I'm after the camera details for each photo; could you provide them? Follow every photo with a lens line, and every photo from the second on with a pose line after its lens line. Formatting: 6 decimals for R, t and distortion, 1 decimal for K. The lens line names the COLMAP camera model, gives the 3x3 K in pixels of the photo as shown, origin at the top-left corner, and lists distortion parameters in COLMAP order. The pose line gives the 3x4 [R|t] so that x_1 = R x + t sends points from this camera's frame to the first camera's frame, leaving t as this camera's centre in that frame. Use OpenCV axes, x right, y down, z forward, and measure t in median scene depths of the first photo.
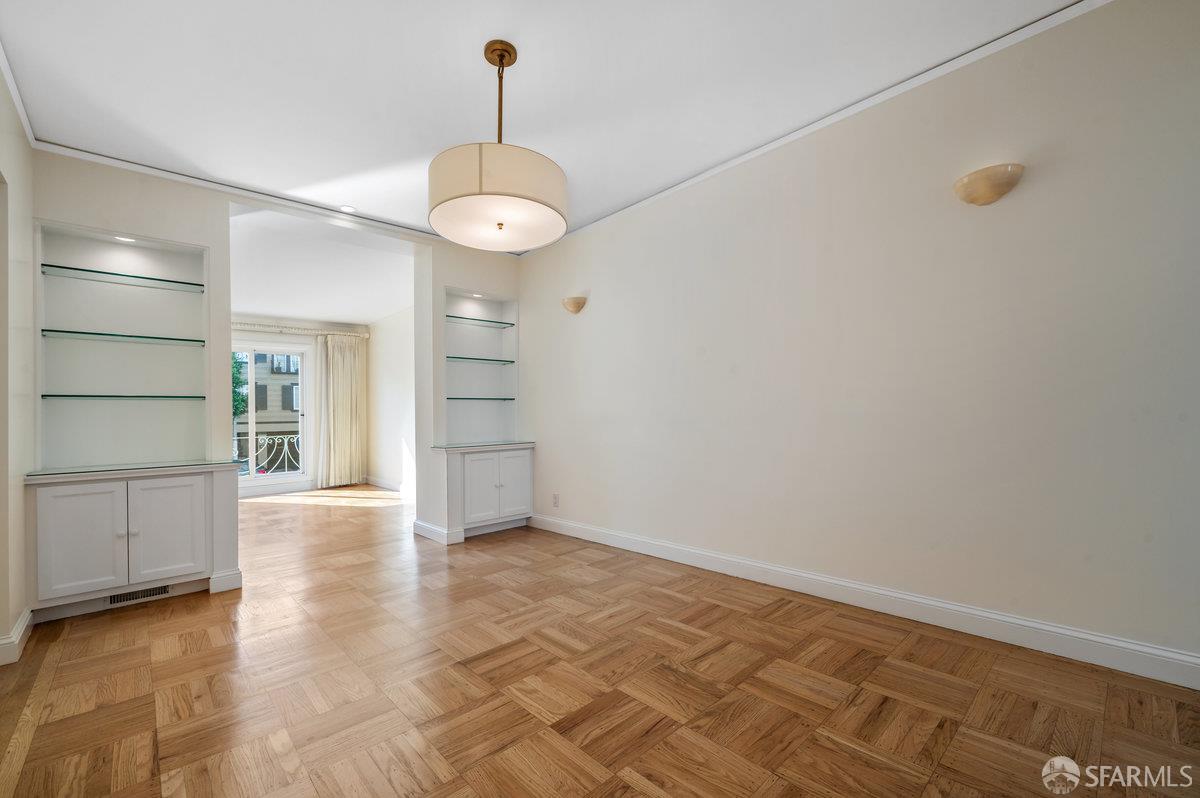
lens RADIAL K [[497.2, 0, 599.2], [0, 497.2, 391.3], [0, 0, 1]] dist [0.002151, -0.000213]
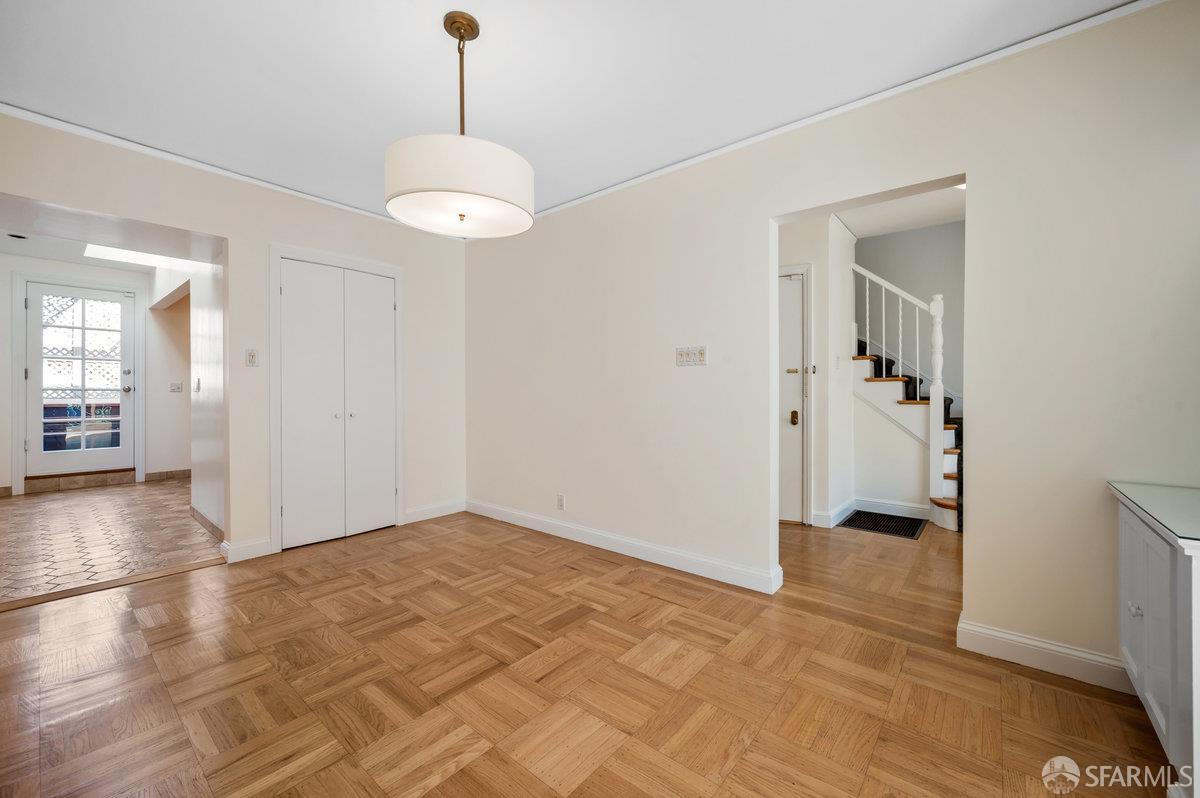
lens RADIAL K [[482.6, 0, 597.7], [0, 482.6, 394.2], [0, 0, 1]] dist [-0.001907, -0.000028]
pose [[-0.992139, 0.023812, -0.122851, -0.400635], [0.029028, 0.998744, -0.040841, 0.055373], [0.121724, -0.044086, -0.991584, 2.259297]]
